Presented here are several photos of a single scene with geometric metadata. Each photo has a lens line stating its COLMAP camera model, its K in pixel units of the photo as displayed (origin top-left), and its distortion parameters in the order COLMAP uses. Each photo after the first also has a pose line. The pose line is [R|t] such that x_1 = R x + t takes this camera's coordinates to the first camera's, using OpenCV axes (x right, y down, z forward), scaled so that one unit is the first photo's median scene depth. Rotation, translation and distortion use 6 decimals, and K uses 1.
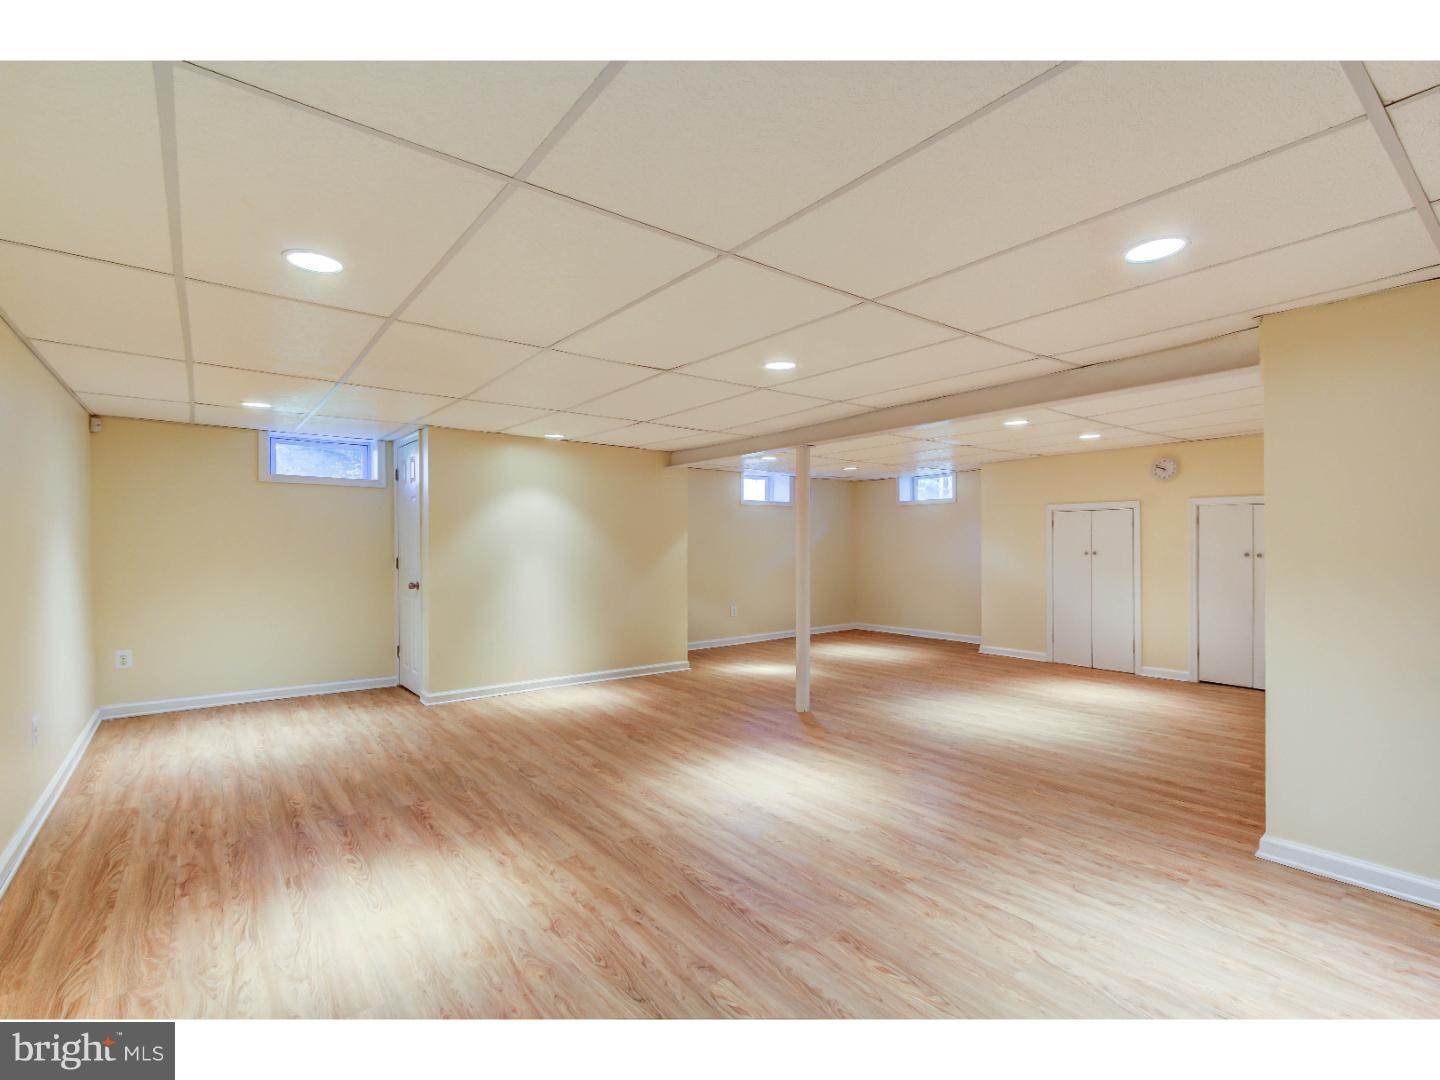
lens RADIAL K [[657.8, 0, 717.9], [0, 657.8, 542.3], [0, 0, 1]] dist [-0.002093, 0.003950]
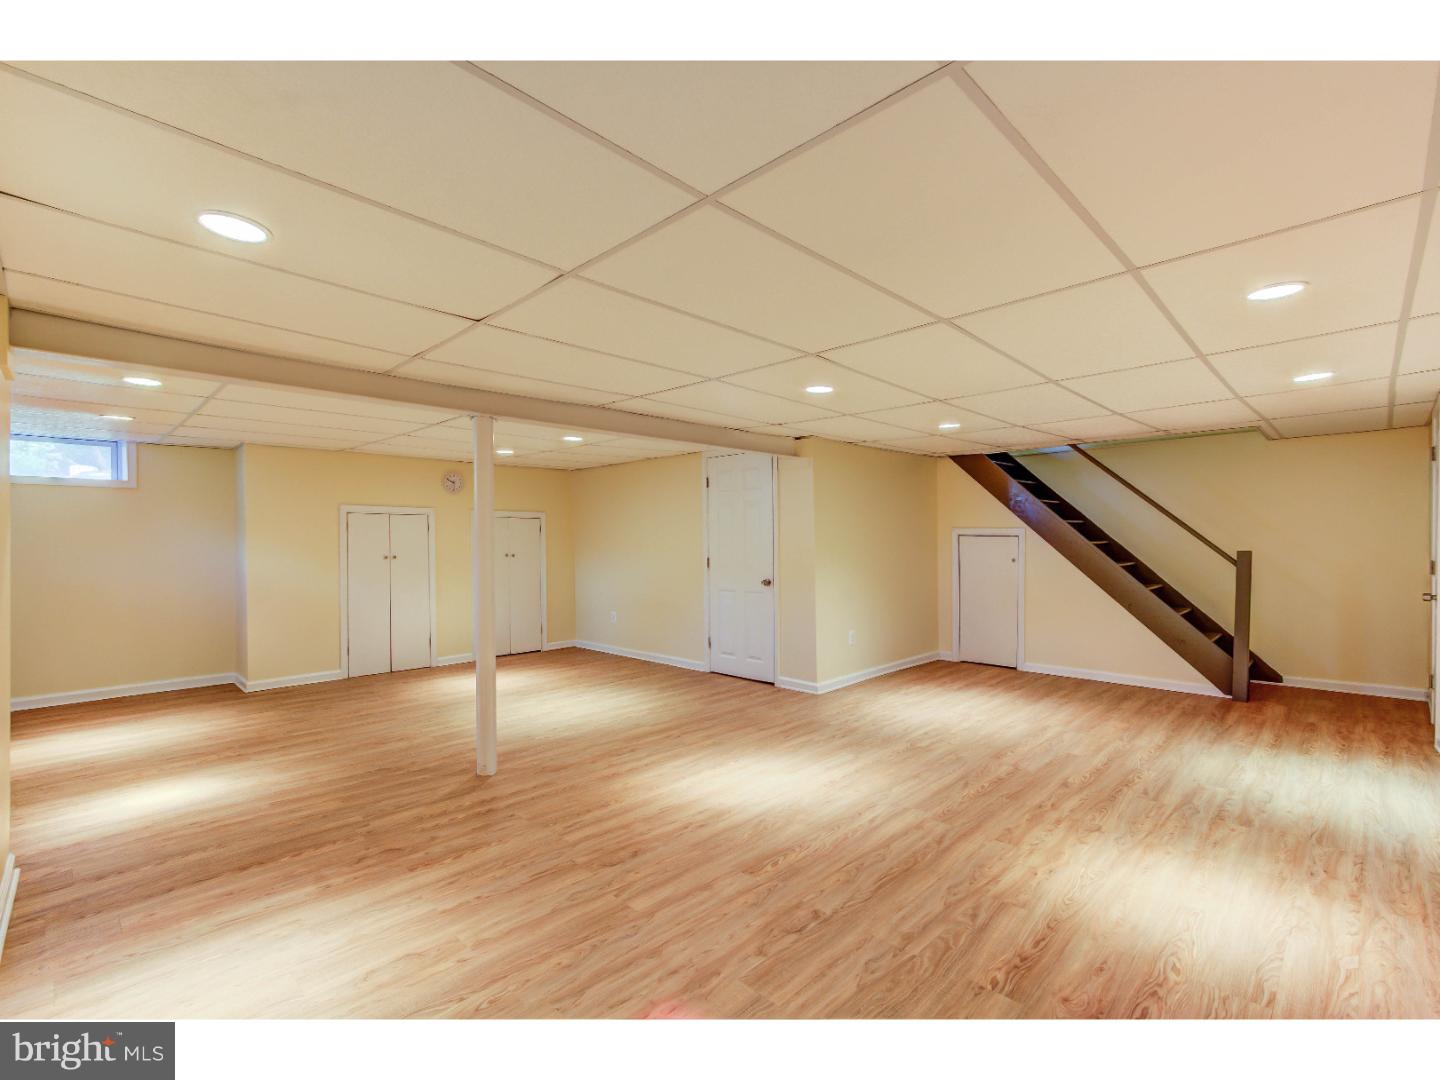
lens RADIAL K [[657.8, 0, 719.6], [0, 657.8, 543.0], [0, 0, 1]] dist [-0.002093, 0.003950]
pose [[-0.131404, 0.004210, 0.991320, -1.025376], [0.004461, 0.999983, -0.003656, 0.001401], [-0.991319, 0.003942, -0.131420, 1.339398]]
